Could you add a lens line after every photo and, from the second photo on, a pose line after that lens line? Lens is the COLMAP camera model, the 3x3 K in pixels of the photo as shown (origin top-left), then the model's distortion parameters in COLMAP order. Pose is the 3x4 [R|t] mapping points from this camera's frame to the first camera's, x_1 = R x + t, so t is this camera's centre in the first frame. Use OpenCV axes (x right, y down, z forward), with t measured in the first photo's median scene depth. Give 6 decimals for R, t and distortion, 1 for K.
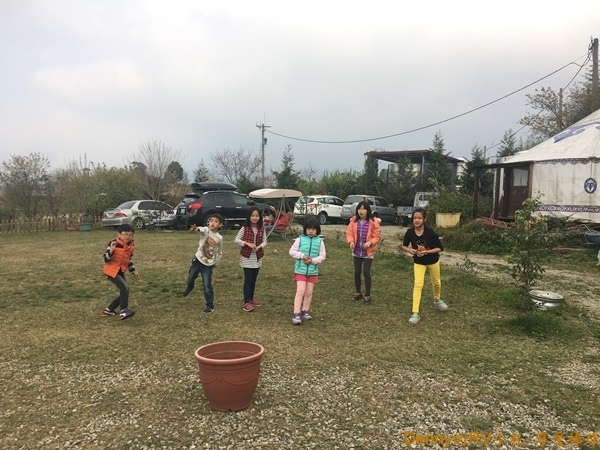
lens RADIAL K [[505.6, 0, 298.8], [0, 505.6, 223.8], [0, 0, 1]] dist [0.057232, -0.055978]
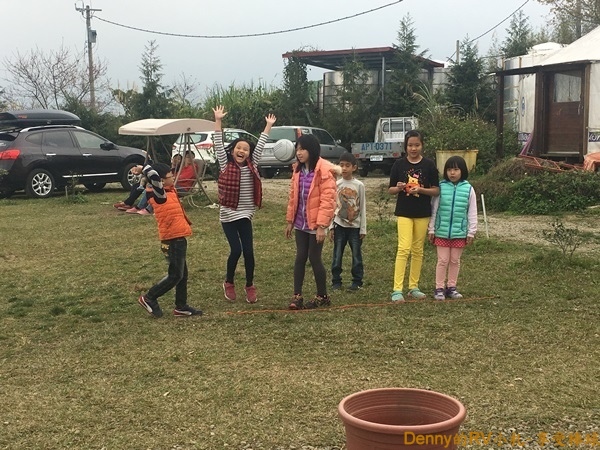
lens RADIAL K [[856.2, 0, 297.6], [0, 856.2, 219.3], [0, 0, 1]] dist [0.038439, 0.000000]
pose [[0.982783, -0.051094, 0.177556, -0.048841], [0.042364, 0.997716, 0.052619, -0.000712], [-0.179839, -0.044191, 0.982703, 0.019433]]
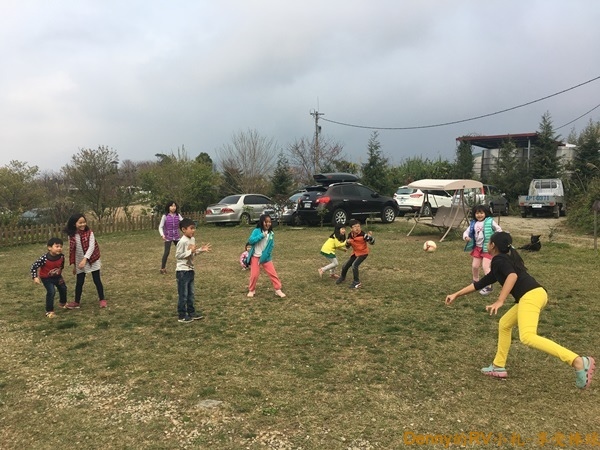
lens RADIAL K [[505.6, 0, 298.1], [0, 505.6, 221.9], [0, 0, 1]] dist [0.057232, -0.055978]
pose [[0.999343, -0.015389, -0.032825, -0.164588], [0.015966, 0.999721, 0.017396, -0.009004], [0.032549, -0.017908, 0.999310, 0.067591]]
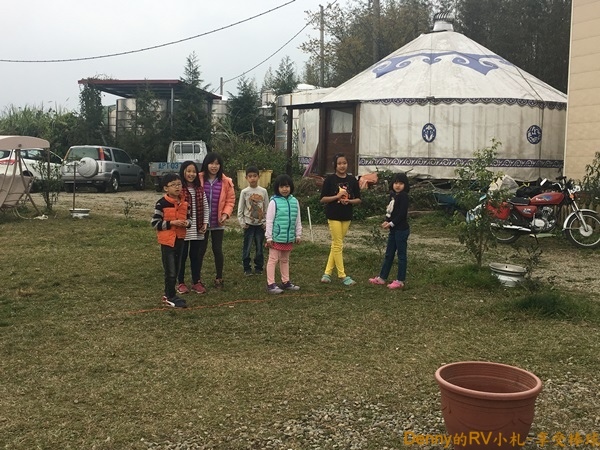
lens RADIAL K [[741.3, 0, 302.5], [0, 741.3, 209.8], [0, 0, 1]] dist [0.040719, 0.000000]
pose [[0.882750, -0.044191, 0.467759, -0.086948], [0.030664, 0.998863, 0.036498, -0.001100], [-0.468841, -0.017875, 0.883102, 0.030923]]
